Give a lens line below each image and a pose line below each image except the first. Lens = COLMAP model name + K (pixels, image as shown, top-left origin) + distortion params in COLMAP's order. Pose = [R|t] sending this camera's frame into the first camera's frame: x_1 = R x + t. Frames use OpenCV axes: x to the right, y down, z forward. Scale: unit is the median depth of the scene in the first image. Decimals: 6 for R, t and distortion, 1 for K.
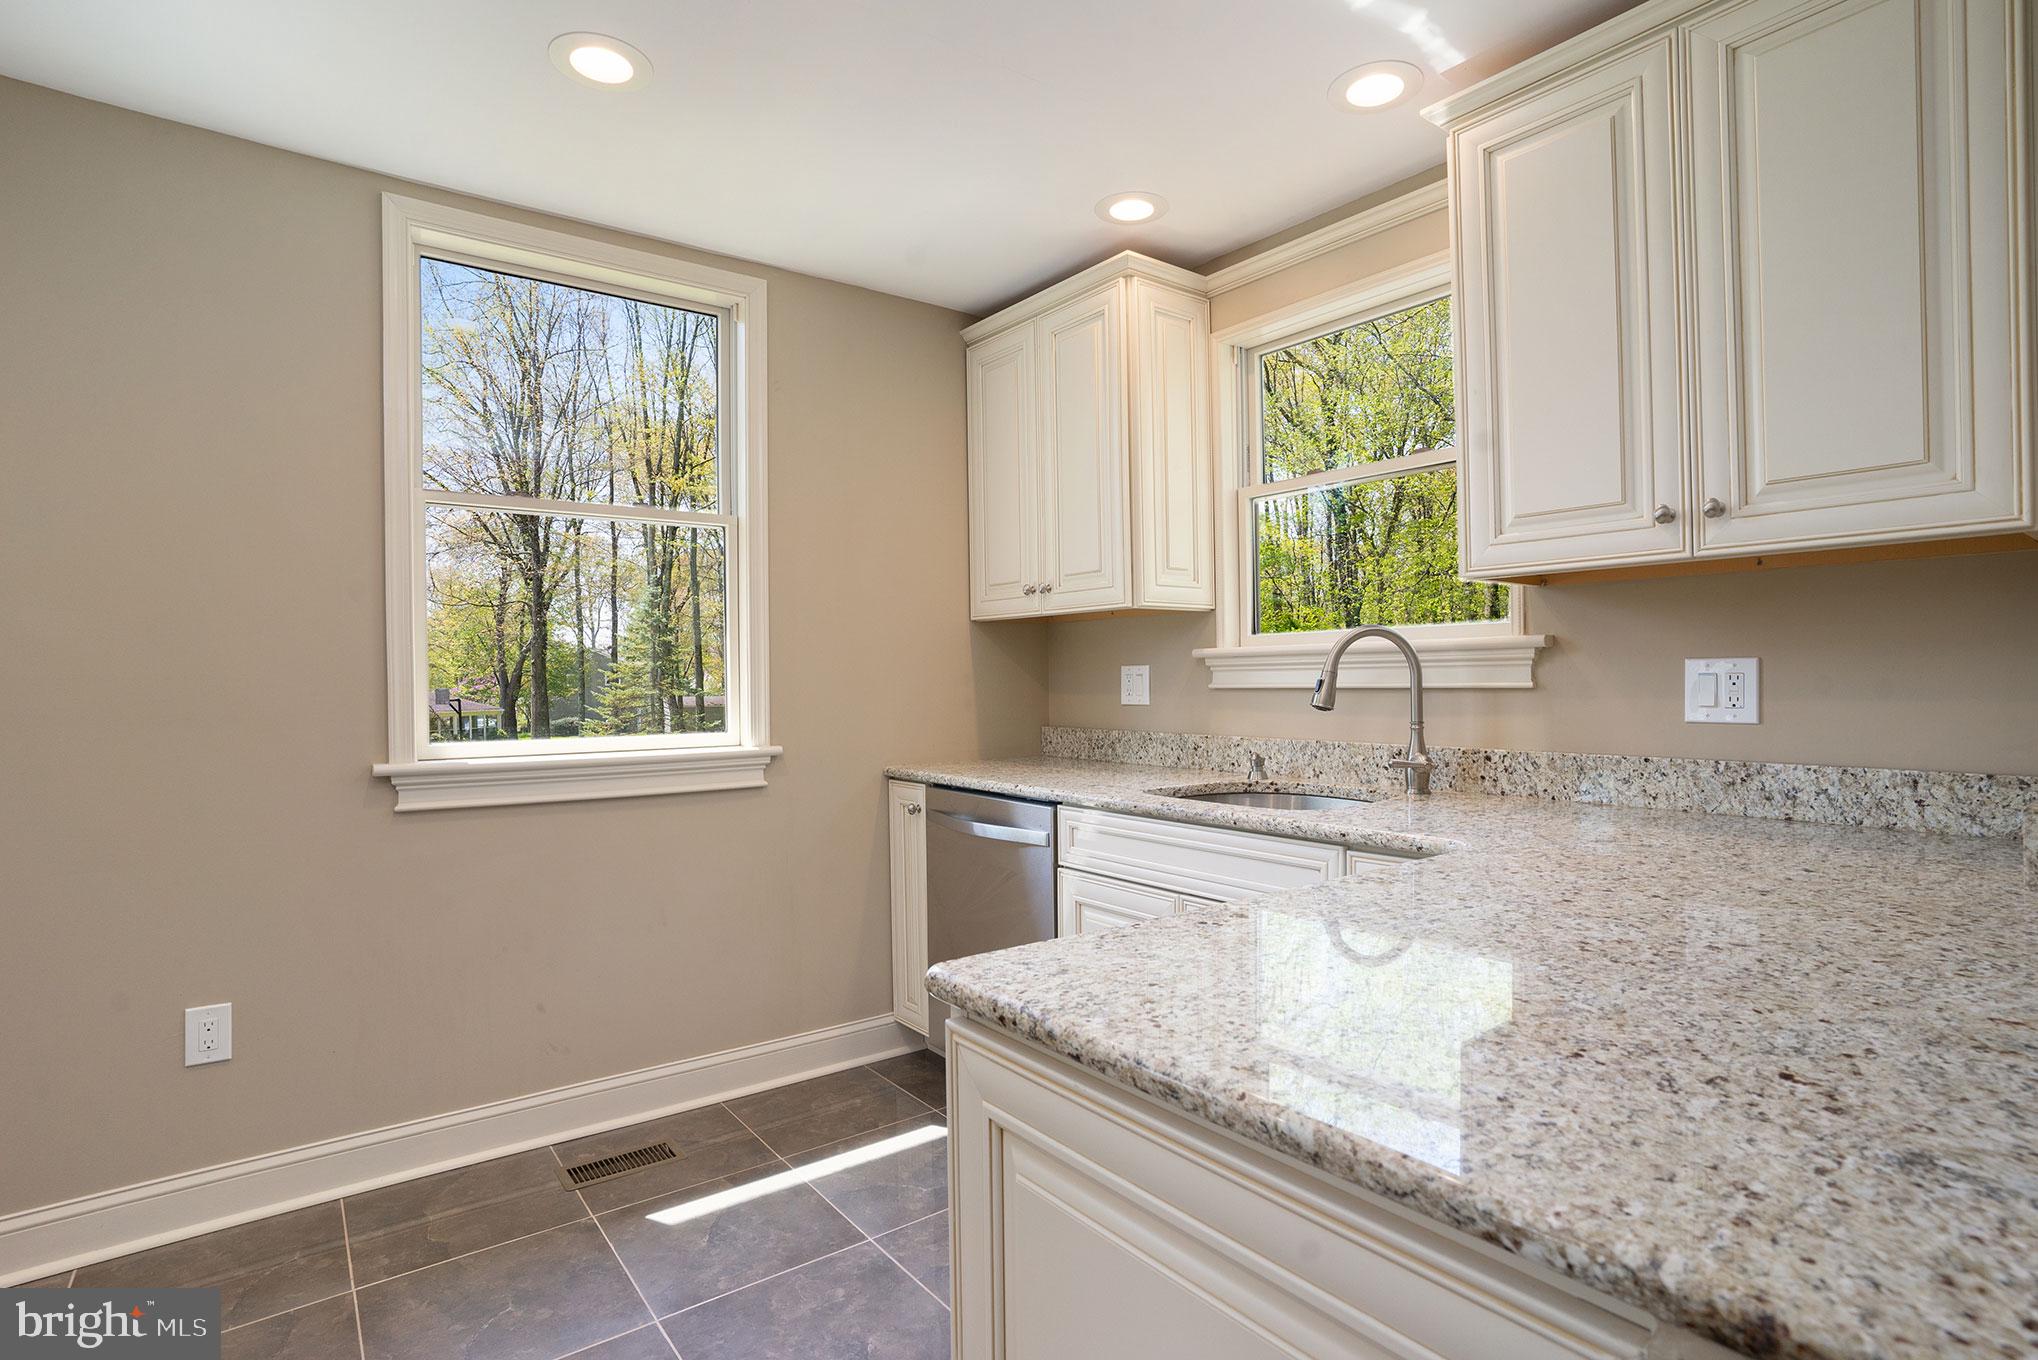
lens RADIAL K [[1028.5, 0, 1019.0], [0, 1028.5, 680.0], [0, 0, 1]] dist [-0.042260, -0.000047]
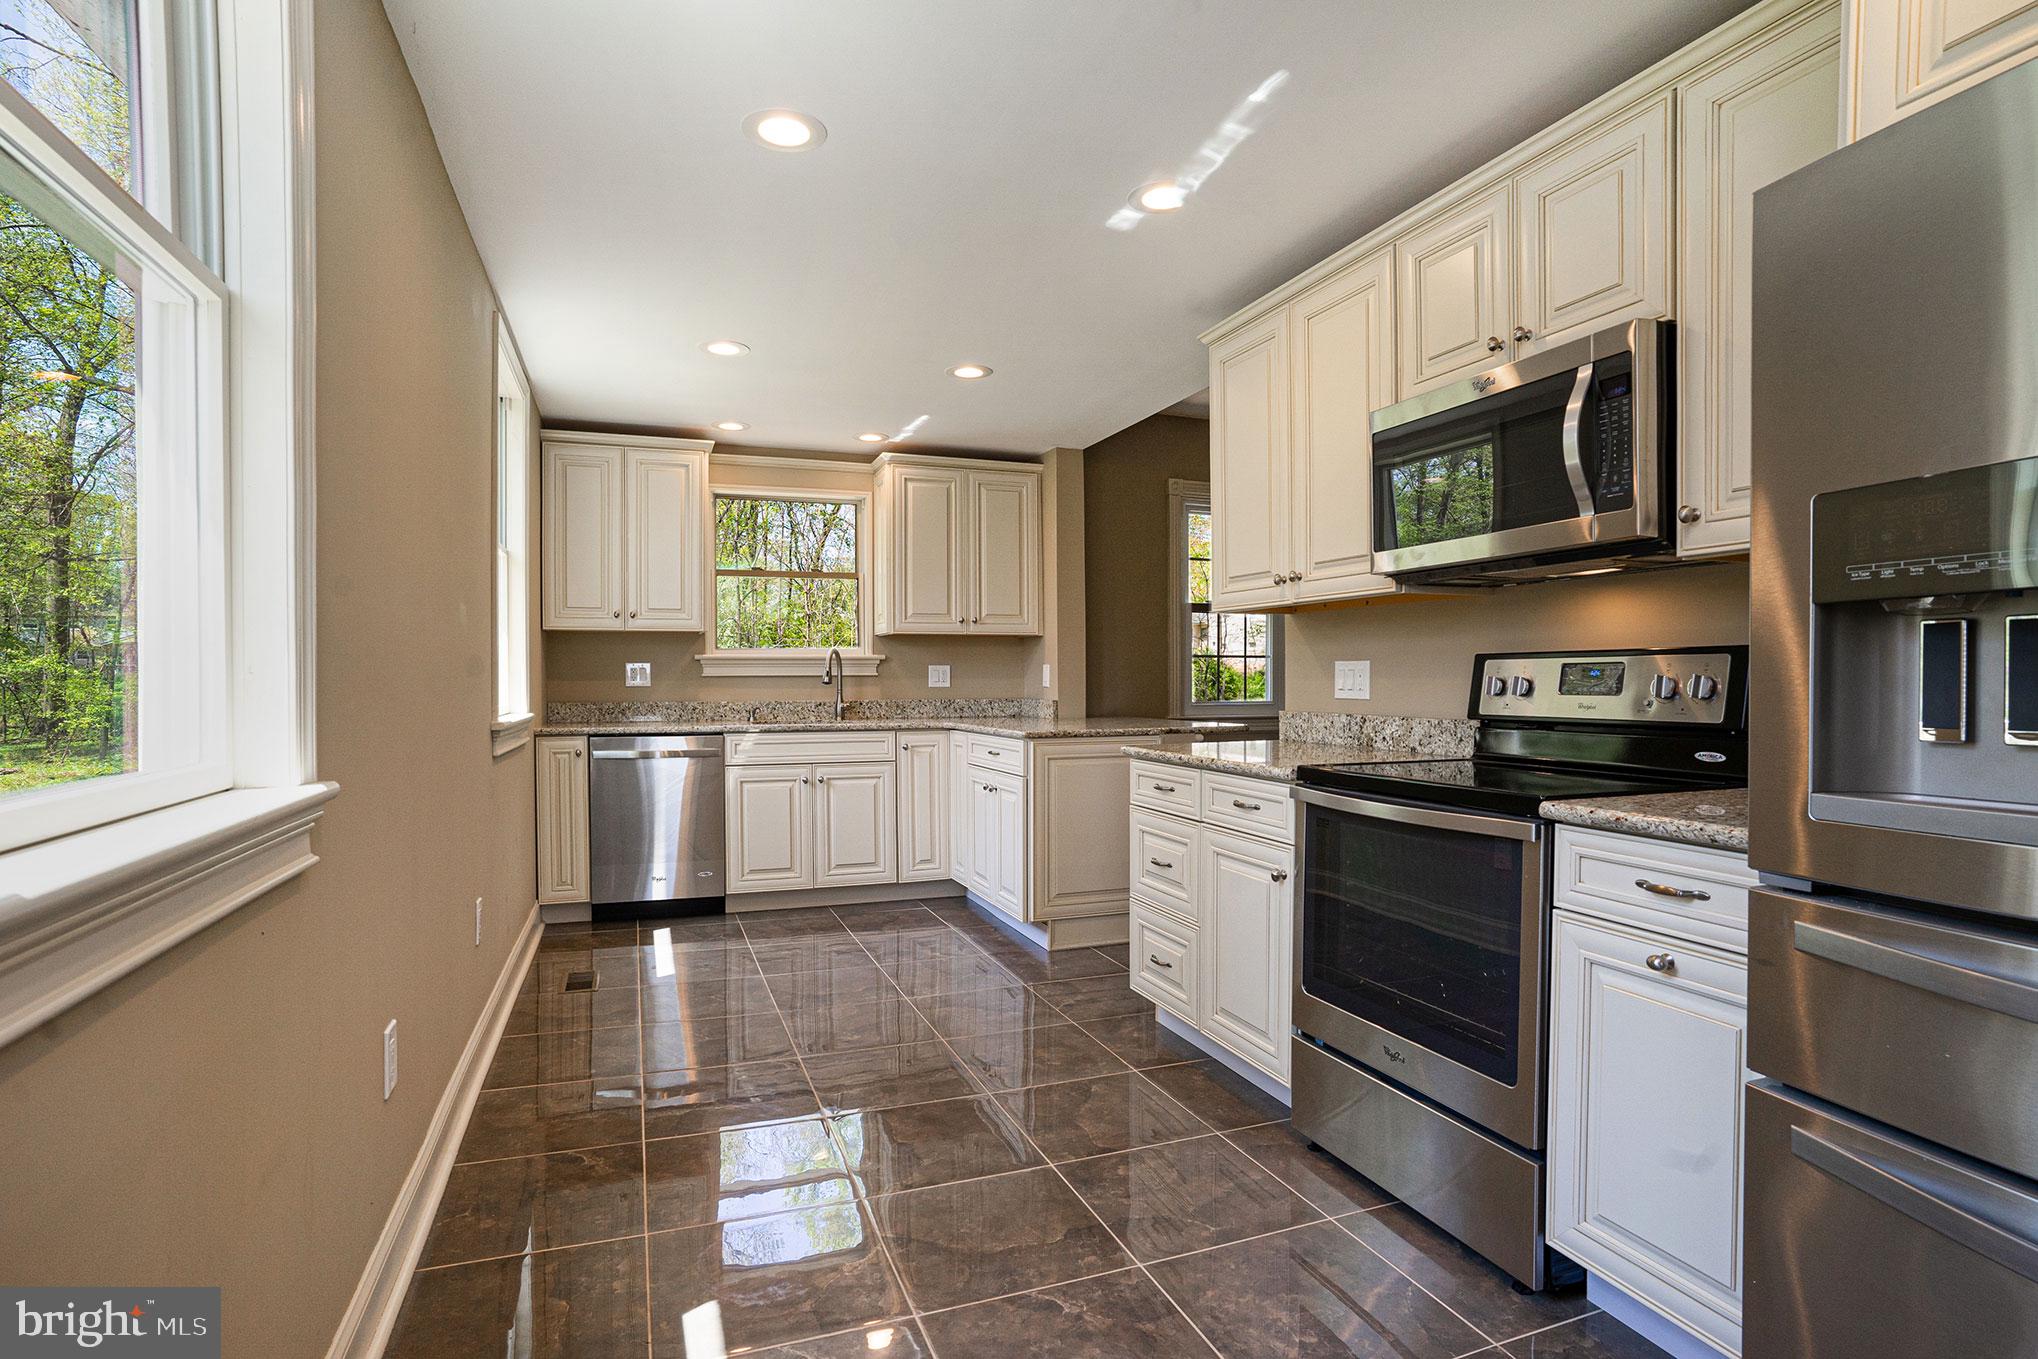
lens RADIAL K [[1028.5, 0, 1019.0], [0, 1028.5, 679.5], [0, 0, 1]] dist [-0.042260, -0.000047]
pose [[0.295233, 0.000419, 0.955425, -1.695517], [-0.001235, 0.999999, -0.000057, 0.016102], [-0.955424, -0.001163, 0.295233, -0.098493]]
